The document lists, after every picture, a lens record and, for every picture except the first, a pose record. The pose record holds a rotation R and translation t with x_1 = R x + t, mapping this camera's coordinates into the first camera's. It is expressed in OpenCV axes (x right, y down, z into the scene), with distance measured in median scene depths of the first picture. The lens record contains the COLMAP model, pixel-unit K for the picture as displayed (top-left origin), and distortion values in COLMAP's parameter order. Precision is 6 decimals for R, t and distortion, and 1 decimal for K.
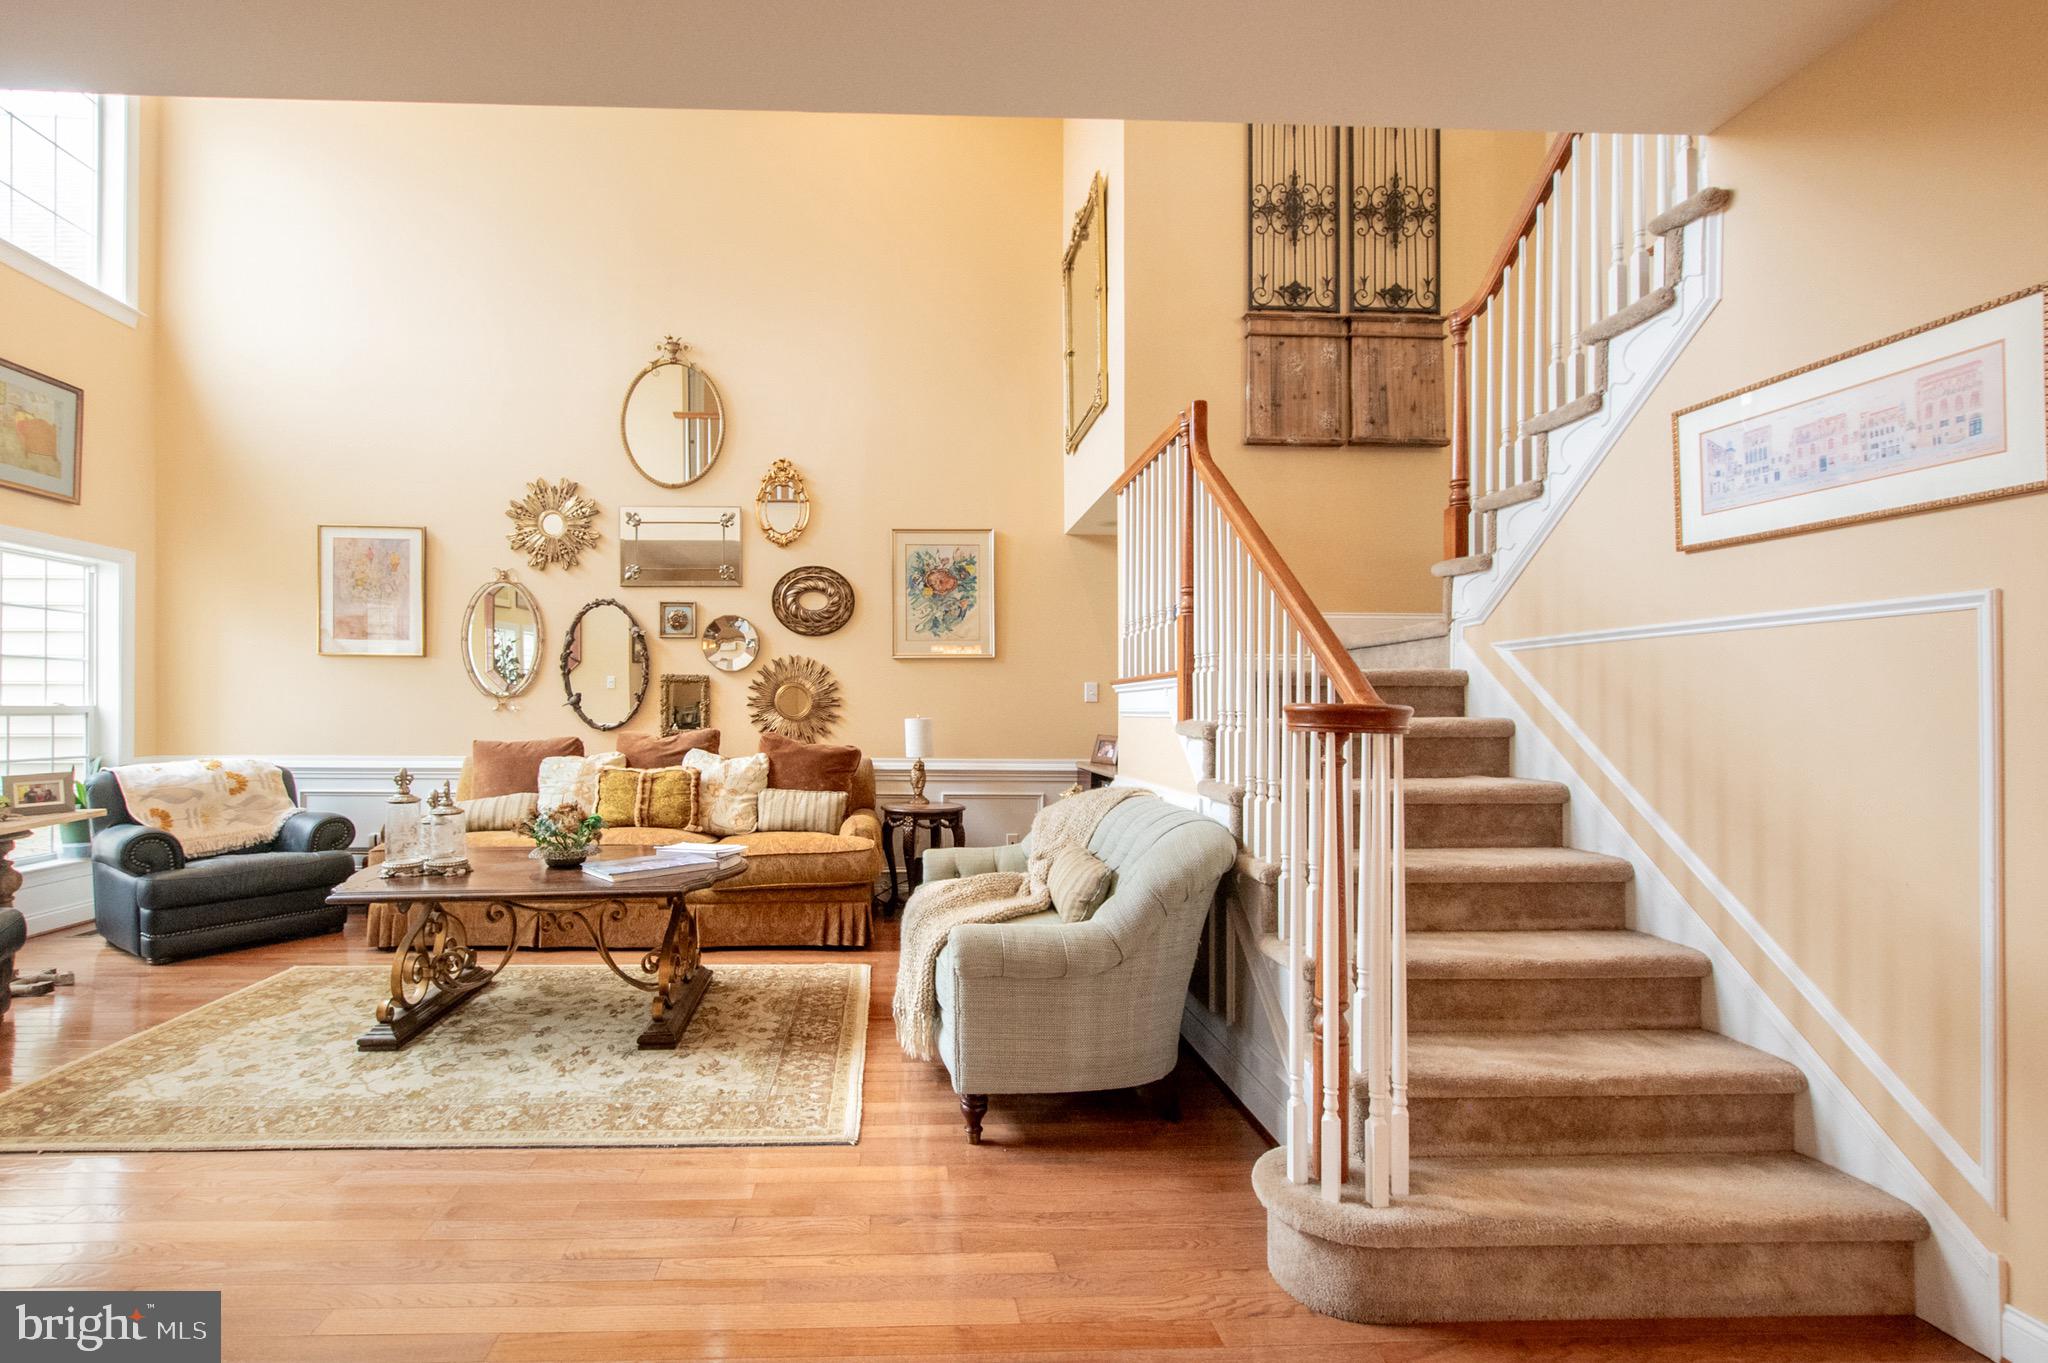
lens RADIAL K [[948.9, 0, 923.1], [0, 948.9, 708.6], [0, 0, 1]] dist [-0.000298, 0.000179]
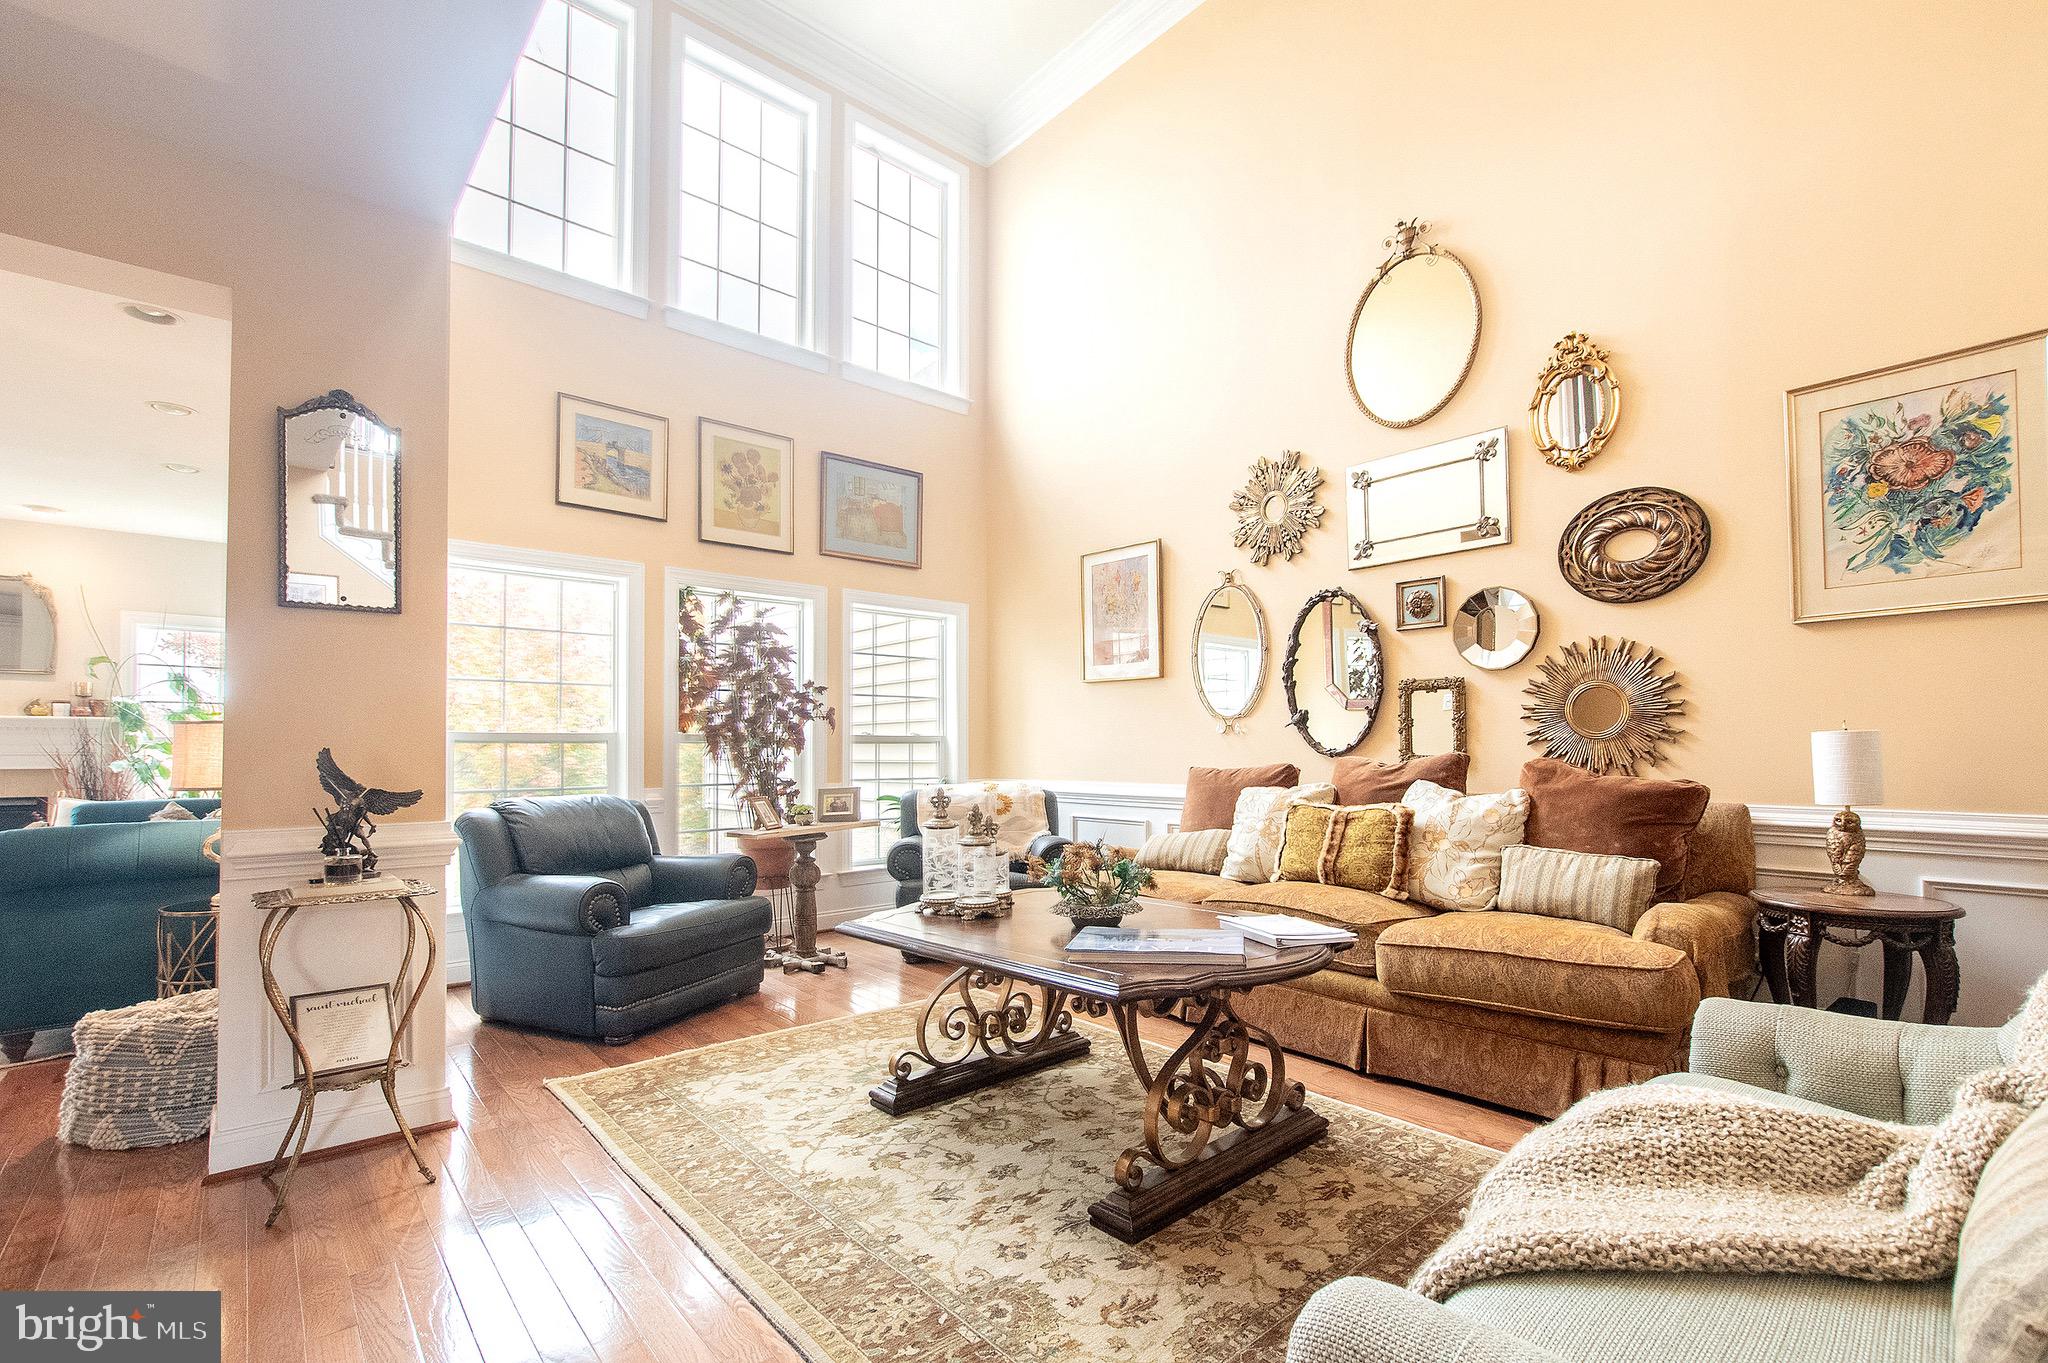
lens RADIAL K [[929.1, 0, 1034.1], [0, 929.1, 739.1], [0, 0, 1]] dist [-0.009124, 0.000590]
pose [[0.635742, -0.016280, -0.771730, 0.104686], [0.006566, 0.999855, -0.015684, 0.020100], [0.771874, 0.004904, 0.635757, 0.333641]]
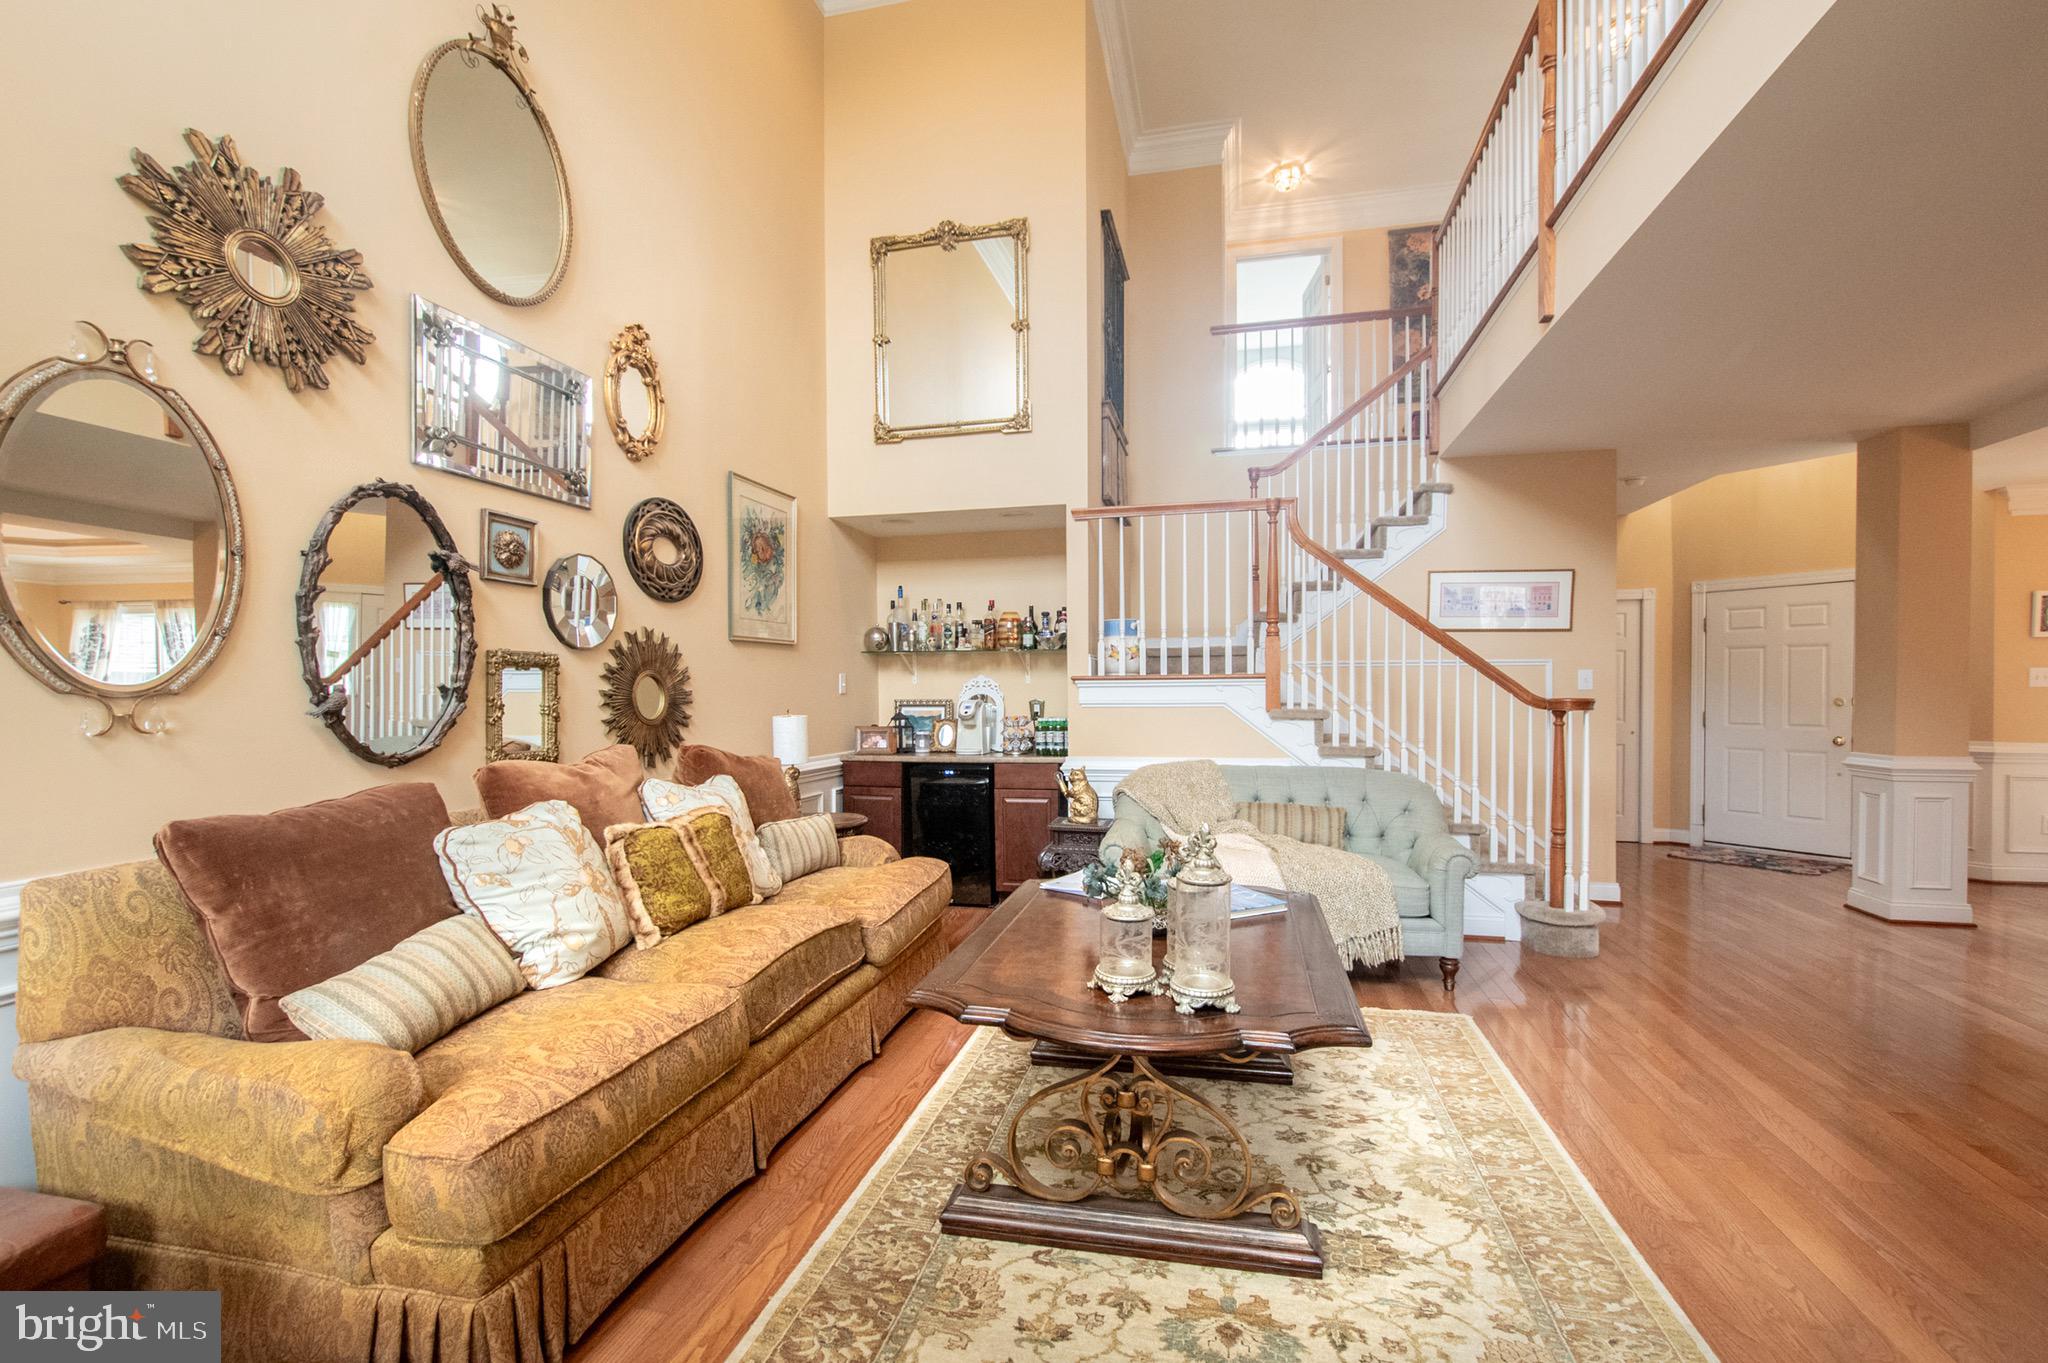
lens RADIAL K [[893.6, 0, 1028.2], [0, 893.6, 697.4], [0, 0, 1]] dist [0.000219, -0.000004]
pose [[0.252171, -0.013228, 0.967592, -0.706056], [0.007552, 0.999903, 0.011701, -0.013471], [-0.967653, 0.004356, 0.252246, 0.611734]]
